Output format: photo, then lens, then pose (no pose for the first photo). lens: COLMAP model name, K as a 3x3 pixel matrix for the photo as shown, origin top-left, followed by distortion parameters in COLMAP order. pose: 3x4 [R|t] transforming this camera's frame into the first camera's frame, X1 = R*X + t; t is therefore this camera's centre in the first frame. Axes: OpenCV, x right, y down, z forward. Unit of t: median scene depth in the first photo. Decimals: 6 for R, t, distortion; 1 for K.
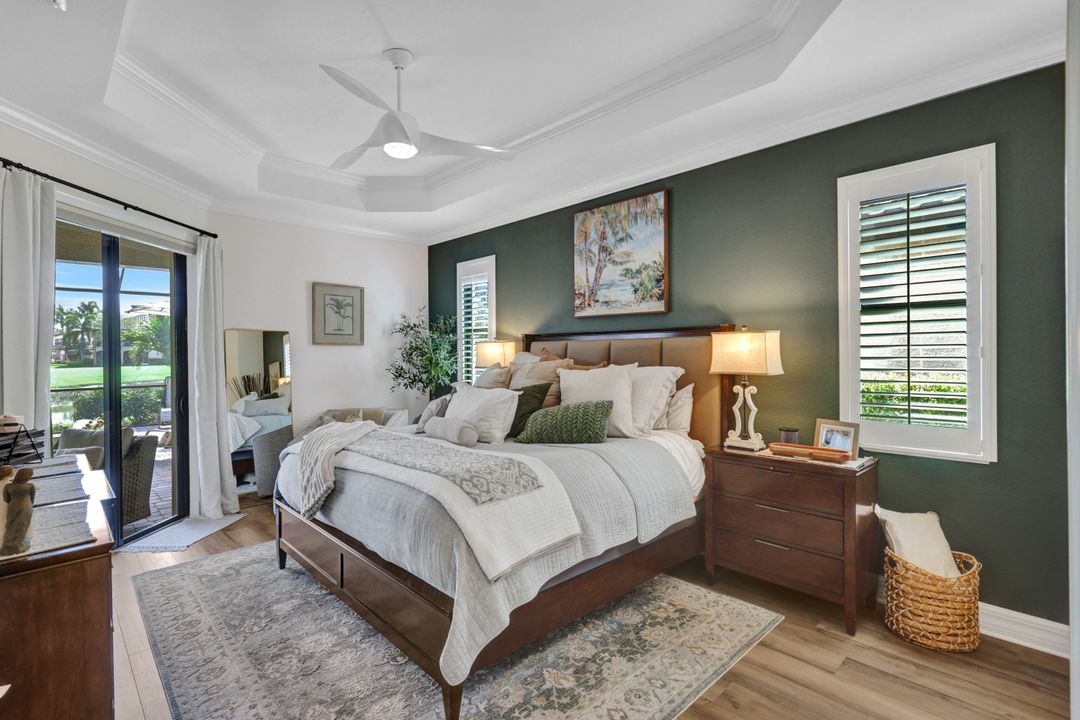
lens RADIAL K [[518.5, 0, 545.3], [0, 518.5, 362.6], [0, 0, 1]] dist [0.003206, -0.000131]
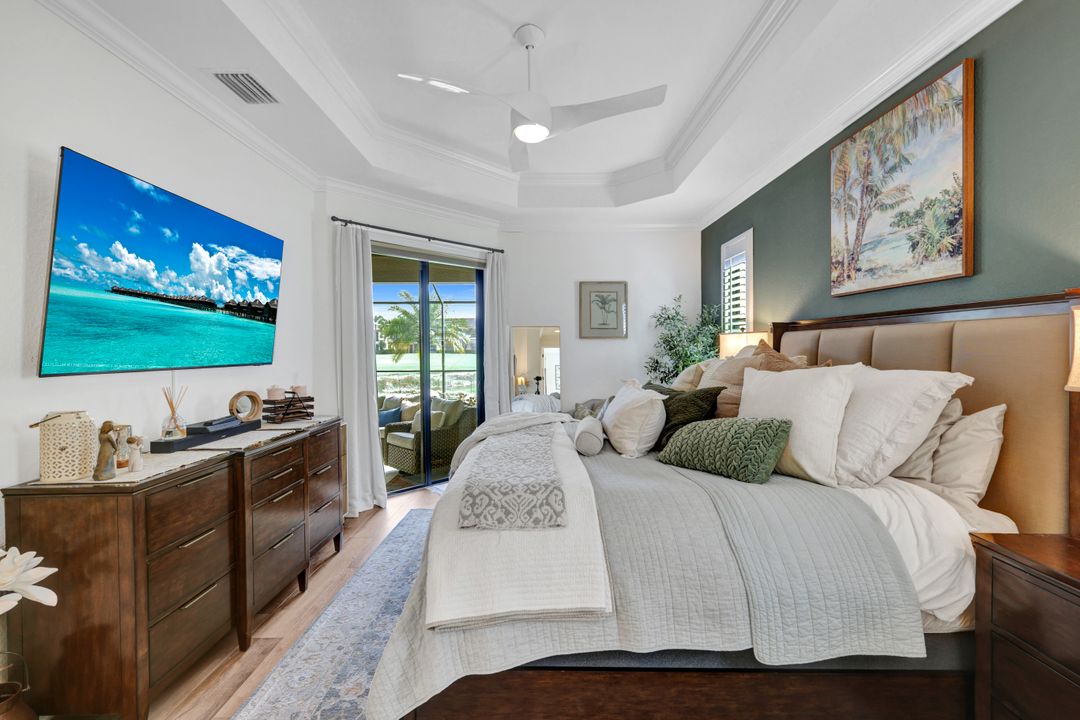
lens RADIAL K [[476.7, 0, 539.4], [0, 476.7, 356.3], [0, 0, 1]] dist [0.003461, 0.000500]
pose [[0.710589, 0.016381, -0.703417, 0.255102], [-0.014000, 0.999860, 0.009141, -0.006078], [0.703468, 0.003352, 0.710719, 0.278660]]
